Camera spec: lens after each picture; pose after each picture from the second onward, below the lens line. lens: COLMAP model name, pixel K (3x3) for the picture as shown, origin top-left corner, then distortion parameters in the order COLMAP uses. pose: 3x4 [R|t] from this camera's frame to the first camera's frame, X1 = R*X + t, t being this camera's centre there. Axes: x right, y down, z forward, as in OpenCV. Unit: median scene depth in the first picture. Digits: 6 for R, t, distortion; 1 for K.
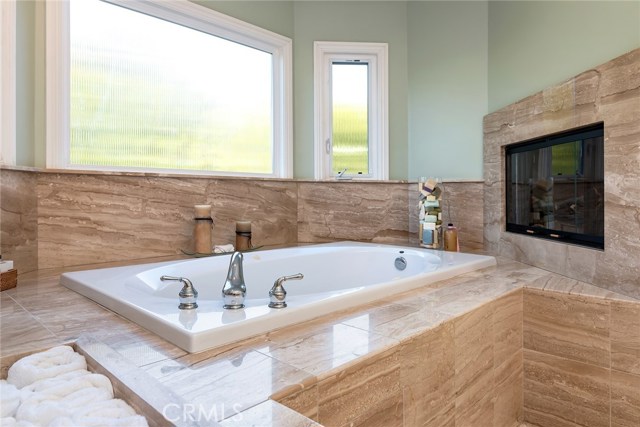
lens RADIAL K [[416.0, 0, 329.2], [0, 416.0, 196.8], [0, 0, 1]] dist [-0.006130, -0.000233]
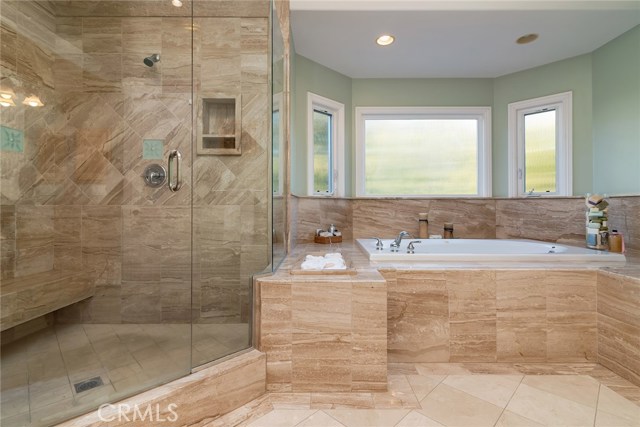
lens RADIAL K [[294.0, 0, 320.4], [0, 294.0, 208.1], [0, 0, 1]] dist [0.003050, 0.000360]
pose [[0.674802, -0.004425, -0.737985, 0.344237], [0.000592, 0.999985, -0.005454, 0.002935], [0.737998, 0.003243, 0.674795, -0.243324]]
